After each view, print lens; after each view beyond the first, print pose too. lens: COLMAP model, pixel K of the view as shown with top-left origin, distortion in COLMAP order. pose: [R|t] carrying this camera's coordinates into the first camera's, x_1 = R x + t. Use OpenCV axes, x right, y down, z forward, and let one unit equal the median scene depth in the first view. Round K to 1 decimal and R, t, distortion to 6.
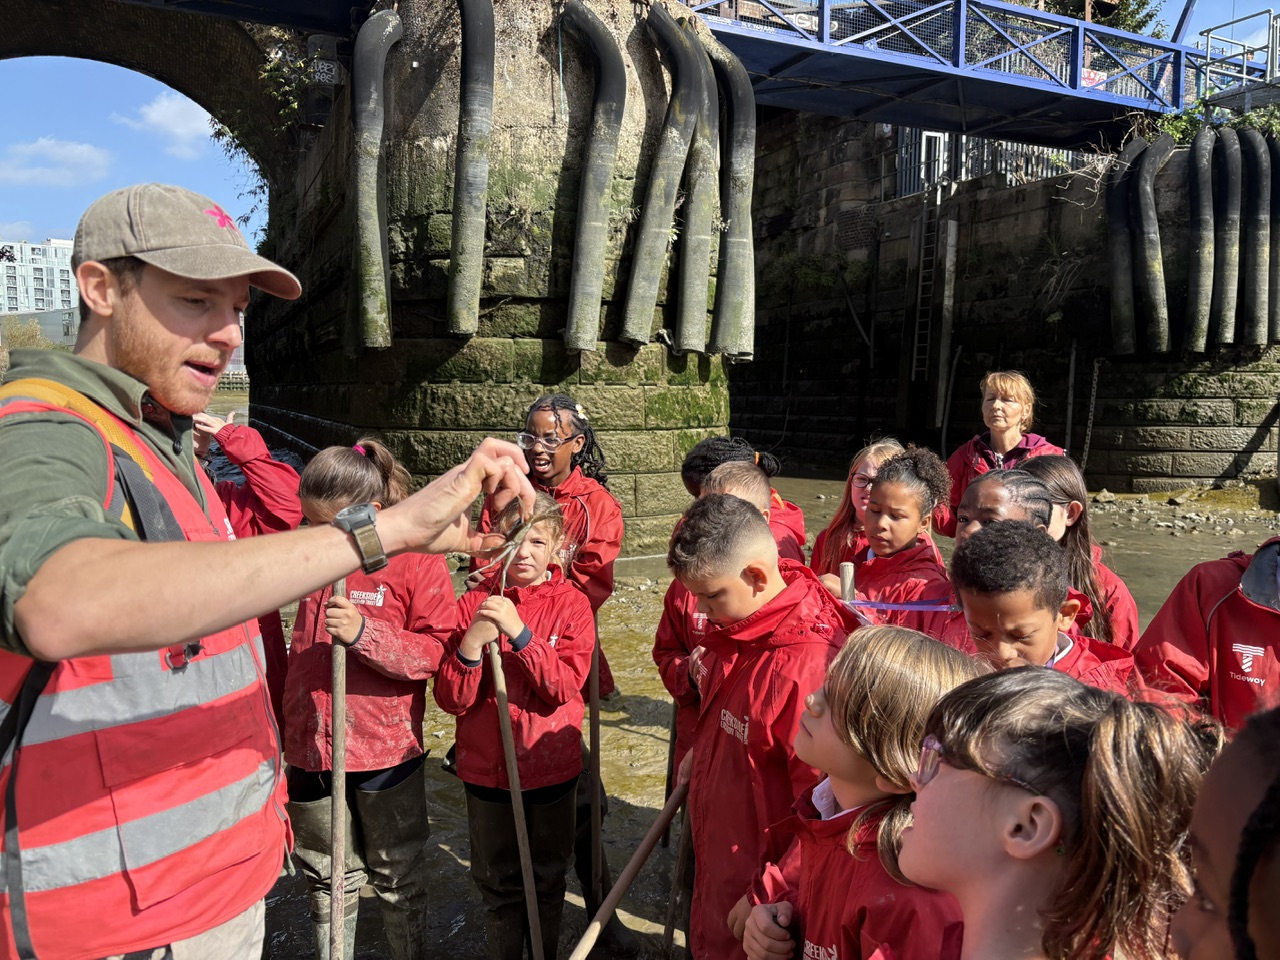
lens RADIAL K [[942.2, 0, 642.0], [0, 942.2, 479.9], [0, 0, 1]] dist [-0.003691, 0.011404]
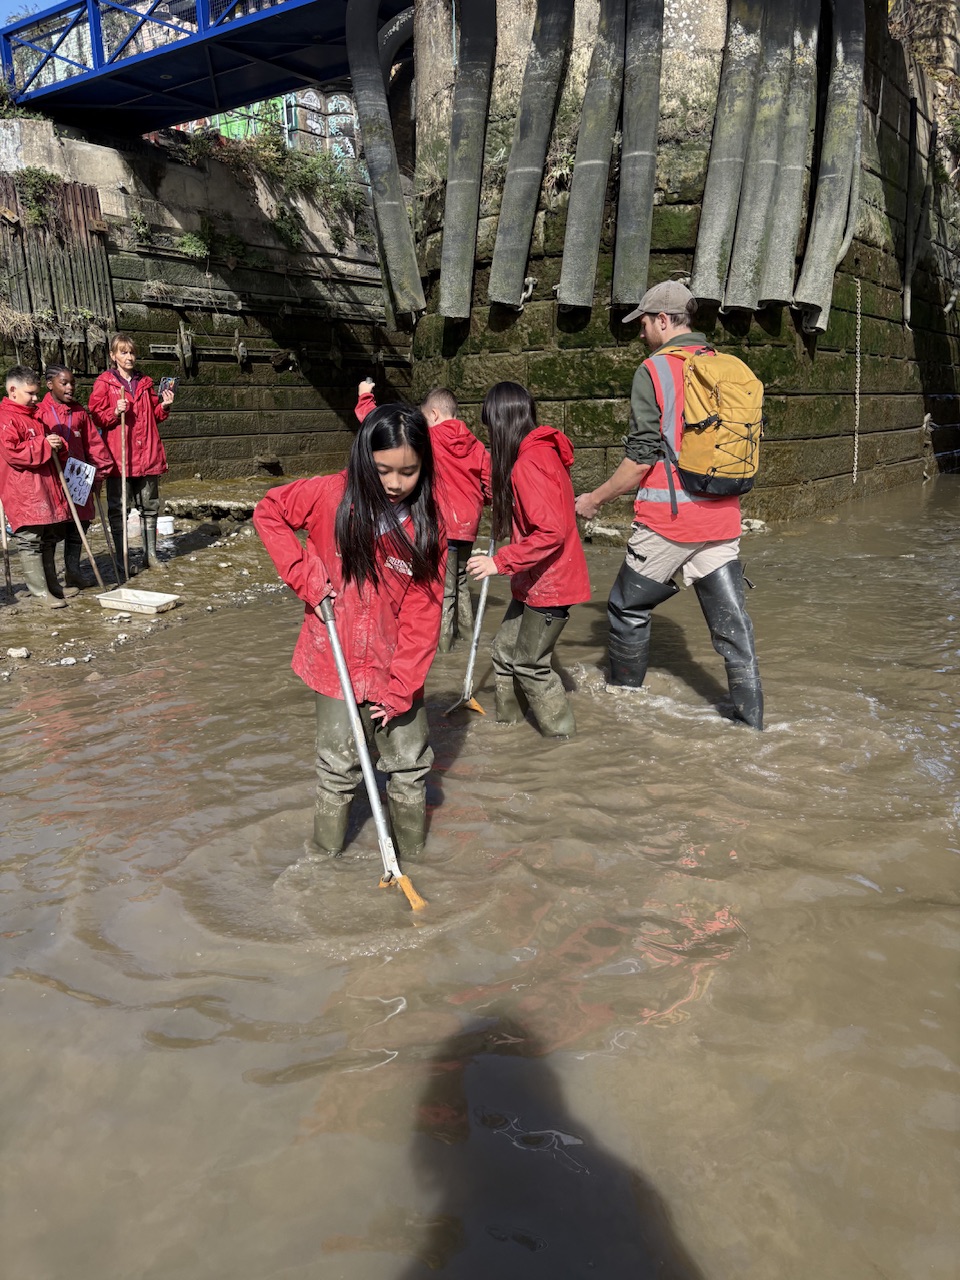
lens RADIAL K [[942.2, 0, 481.6], [0, 942.2, 642.2], [0, 0, 1]] dist [-0.003691, 0.011404]
pose [[0.469201, 0.194135, -0.861488, 0.821821], [-0.059204, 0.980257, 0.188655, 0.008351], [0.881105, -0.037514, 0.471431, 0.509089]]
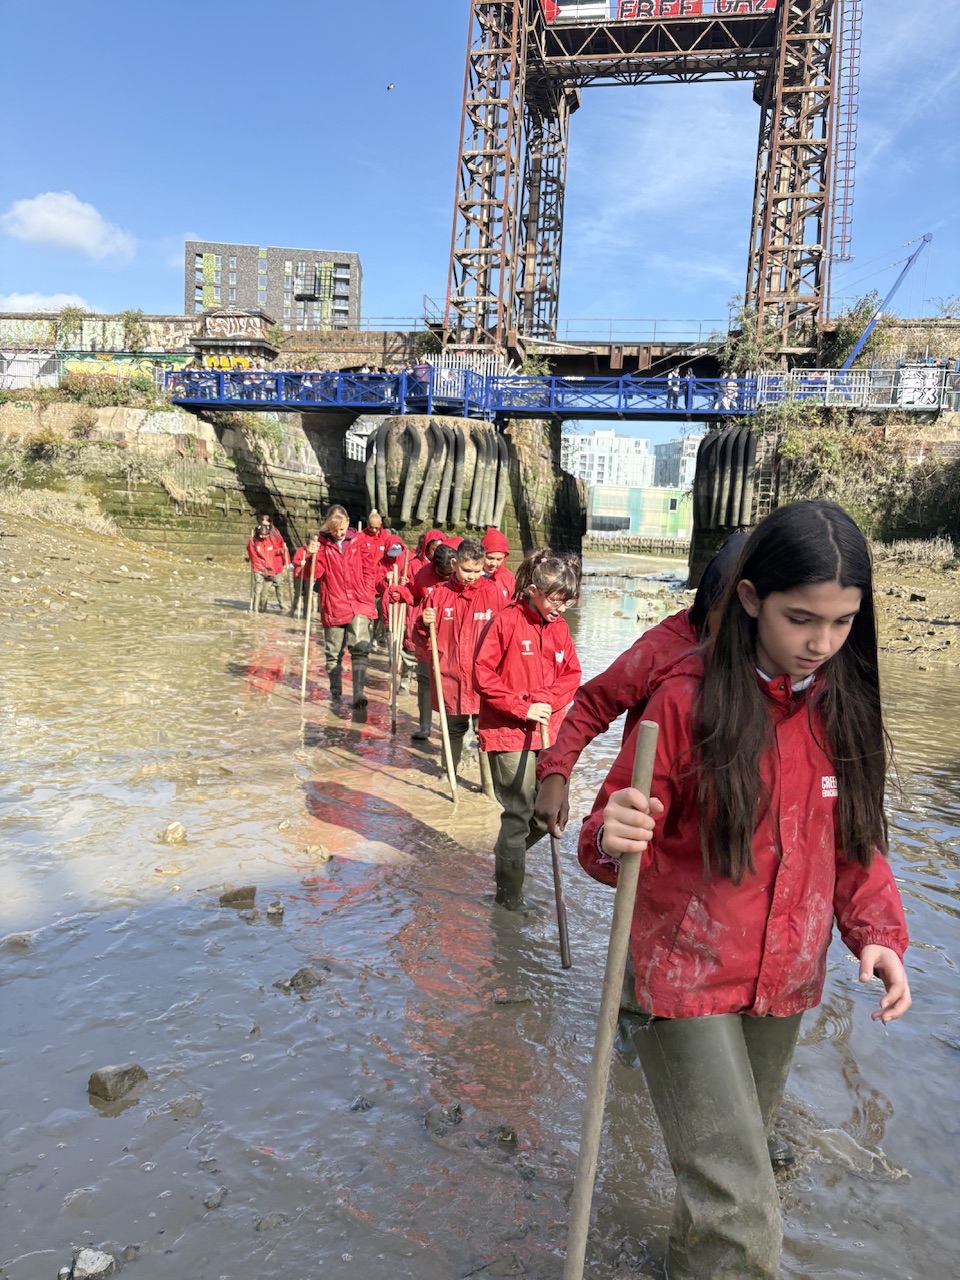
lens RADIAL K [[942.2, 0, 477.3], [0, 942.2, 638.9], [0, 0, 1]] dist [-0.003691, 0.011404]
pose [[0.762011, 0.099678, -0.639847, 2.346115], [-0.109942, 0.993652, 0.023862, 0.180558], [0.638164, 0.052163, 0.768132, -1.475259]]
